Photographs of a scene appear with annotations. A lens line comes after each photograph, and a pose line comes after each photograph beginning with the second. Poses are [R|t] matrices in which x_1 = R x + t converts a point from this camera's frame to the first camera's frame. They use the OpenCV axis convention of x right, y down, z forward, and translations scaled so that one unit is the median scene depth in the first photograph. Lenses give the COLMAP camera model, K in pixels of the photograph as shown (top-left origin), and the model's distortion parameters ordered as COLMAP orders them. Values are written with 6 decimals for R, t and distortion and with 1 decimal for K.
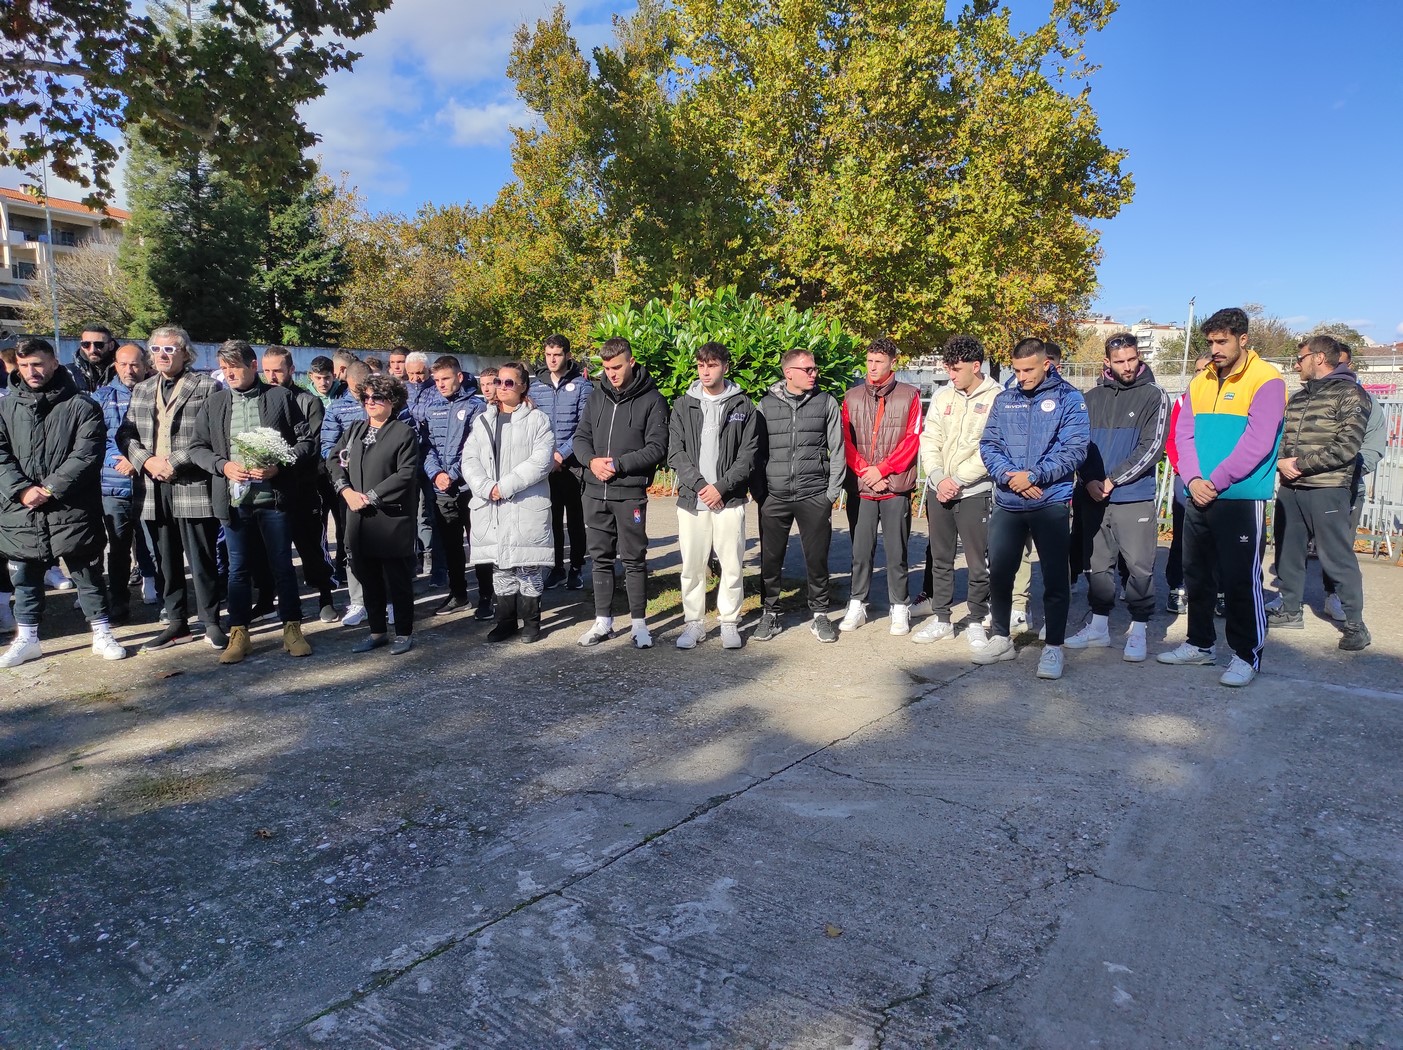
lens RADIAL K [[1041.0, 0, 696.1], [0, 1041.0, 508.5], [0, 0, 1]] dist [0.064949, -0.051539]
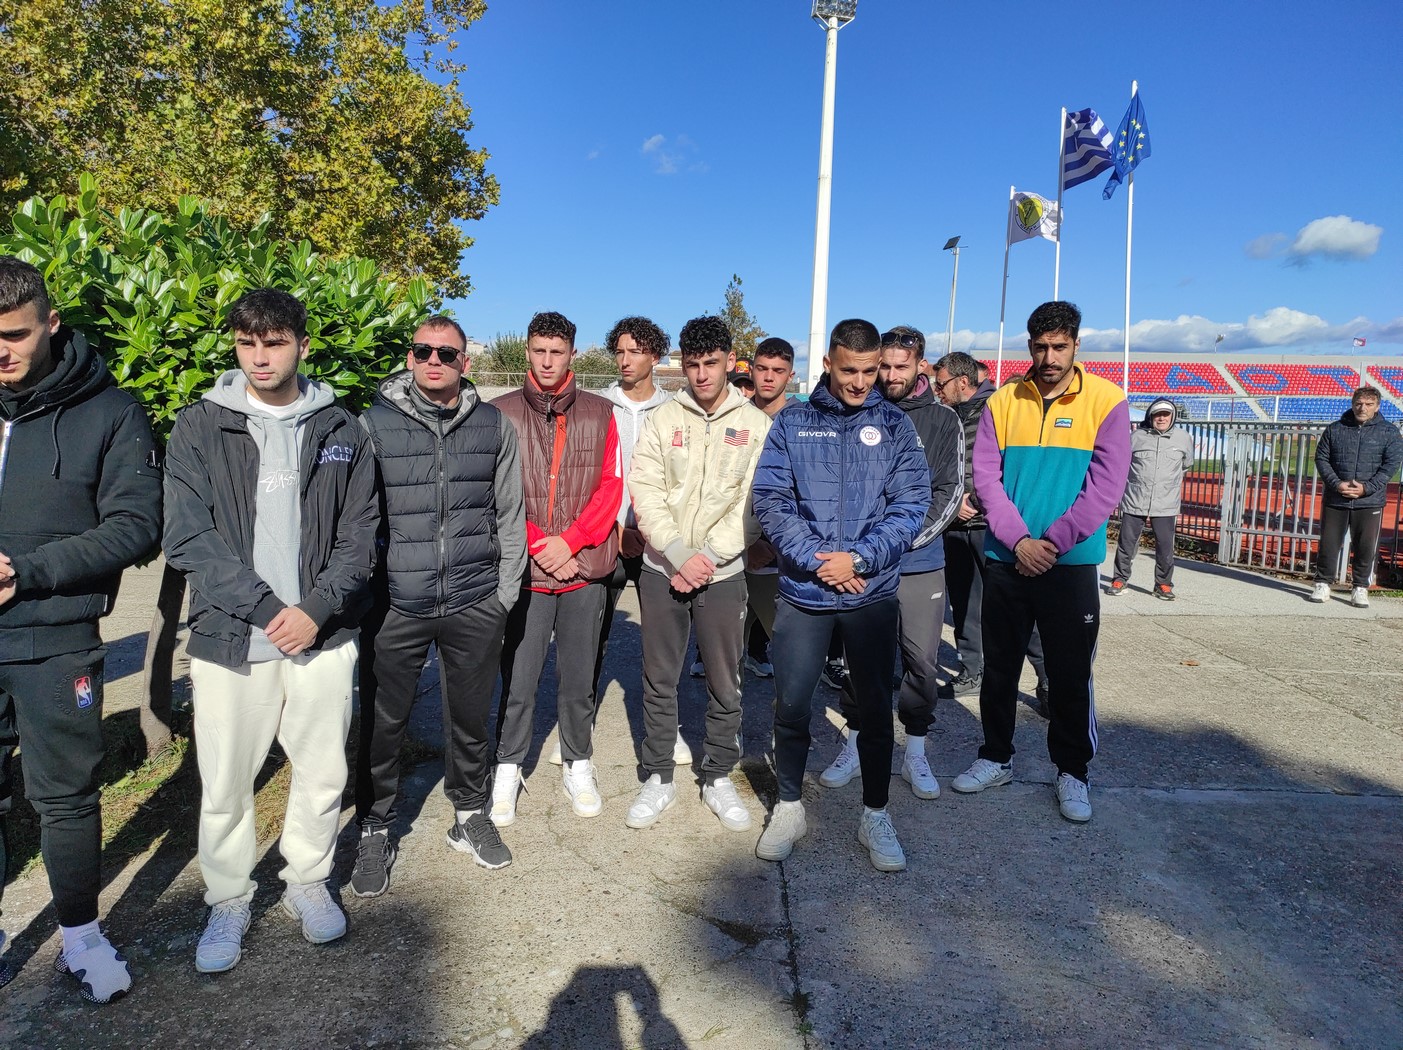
lens RADIAL K [[1051.2, 0, 740.0], [0, 1051.2, 524.8], [0, 0, 1]] dist [0.008815, 0.006808]
pose [[0.791826, -0.049259, 0.608757, -0.098351], [0.043749, 0.998756, 0.023911, -0.055788], [-0.609178, 0.007699, 0.792996, 0.484167]]
